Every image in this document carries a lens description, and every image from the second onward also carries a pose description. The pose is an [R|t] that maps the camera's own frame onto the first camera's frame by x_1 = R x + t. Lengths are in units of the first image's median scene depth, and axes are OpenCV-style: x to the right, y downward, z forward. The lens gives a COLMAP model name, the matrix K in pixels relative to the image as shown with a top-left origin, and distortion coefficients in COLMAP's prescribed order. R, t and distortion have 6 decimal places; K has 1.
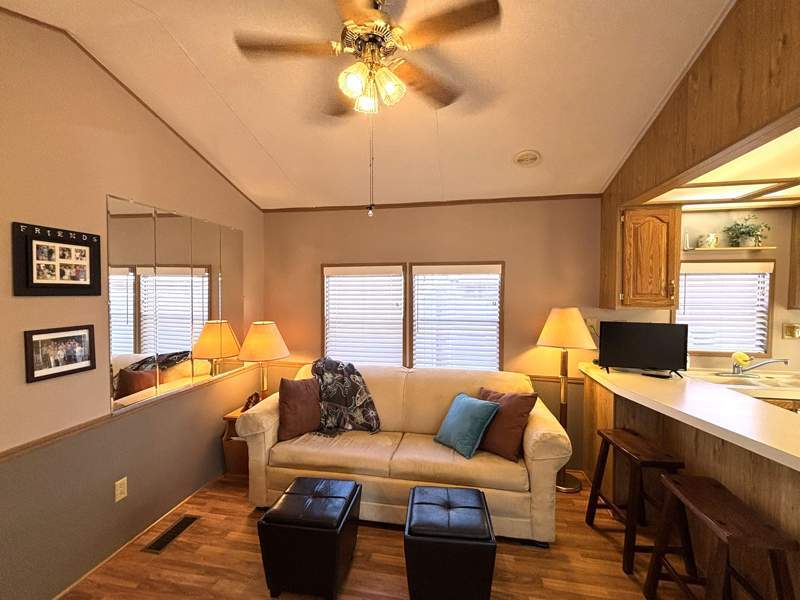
lens RADIAL K [[351.2, 0, 400.0], [0, 351.2, 300.0], [0, 0, 1]] dist [0.014168, -0.000022]
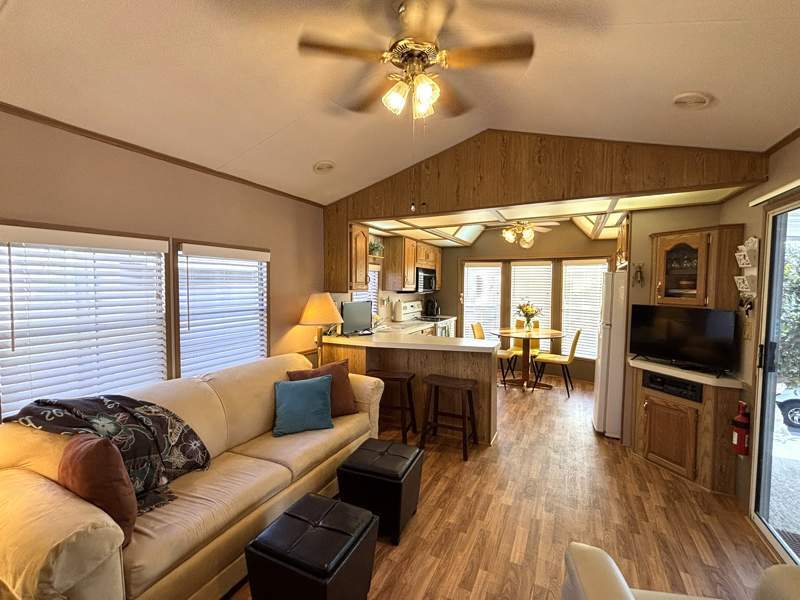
lens RADIAL K [[346.5, 0, 395.2], [0, 346.5, 301.7], [0, 0, 1]] dist [0.002328, 0.000289]
pose [[0.286763, -0.049274, 0.956734, -0.649638], [0.019961, 0.998767, 0.045456, 0.001970], [-0.957794, 0.006062, 0.287393, 0.405533]]
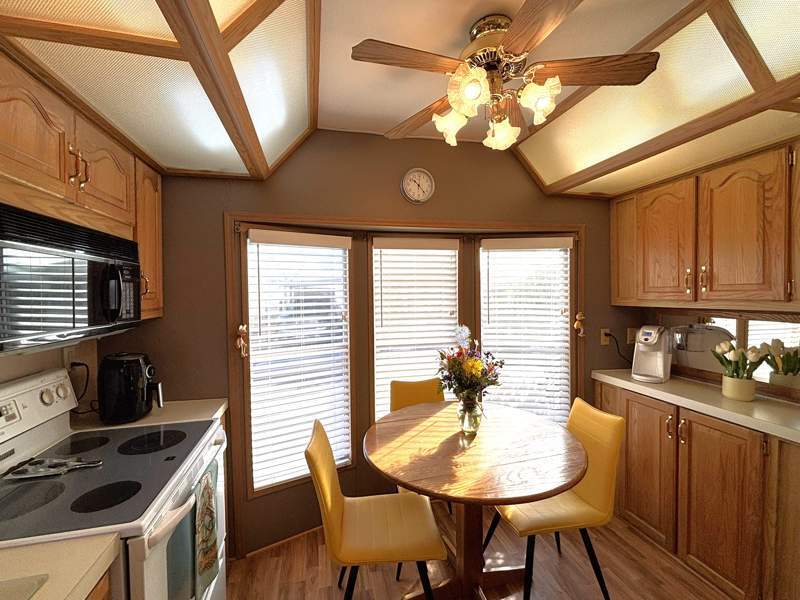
lens RADIAL K [[349.6, 0, 400.0], [0, 349.6, 300.0], [0, 0, 1]] dist [-0.001181, -0.000106]
pose [[-0.405232, -0.019672, 0.914002, 0.820978], [0.033083, 0.998798, 0.036165, -0.007657], [-0.913615, 0.044893, -0.404095, 0.627283]]
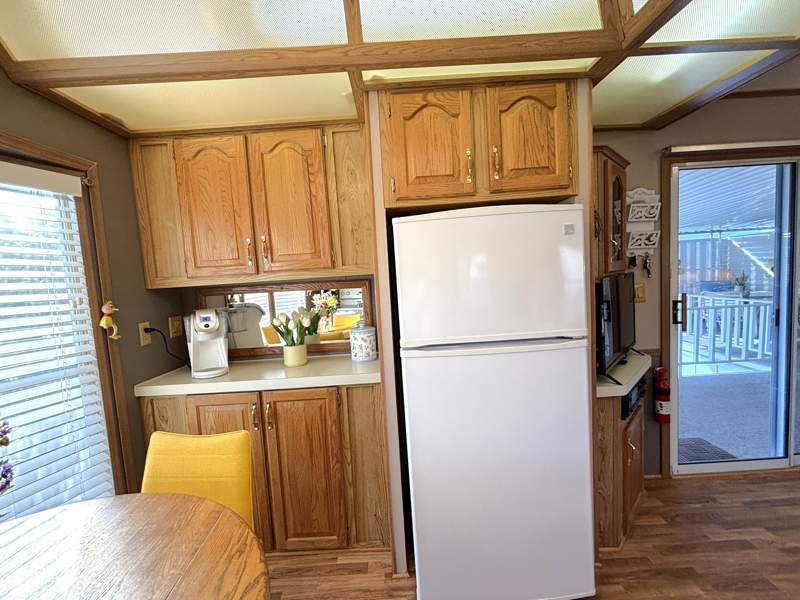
lens RADIAL K [[349.6, 0, 400.0], [0, 349.6, 300.0], [0, 0, 1]] dist [-0.001181, -0.000106]
pose [[-0.981790, 0.072218, -0.175706, 1.084657], [0.054043, 0.992884, 0.106117, 0.034088], [0.182119, 0.094689, -0.978707, 0.487090]]
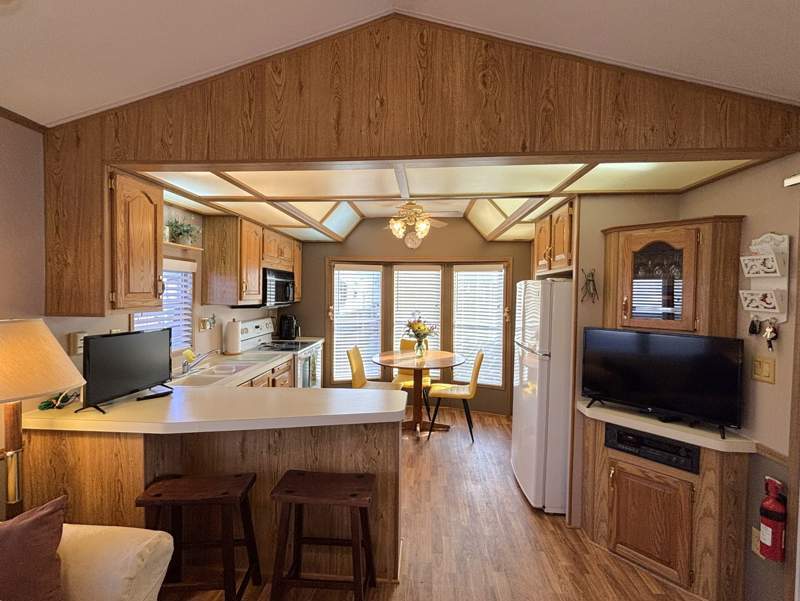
lens RADIAL K [[371.3, 0, 400.0], [0, 371.3, 300.5], [0, 0, 1]] dist [0.001841, 0.000050]
pose [[-0.107576, -0.028529, 0.993787, -0.144008], [0.014561, 0.999436, 0.030267, -0.015661], [-0.994090, 0.017726, -0.107100, 0.501215]]
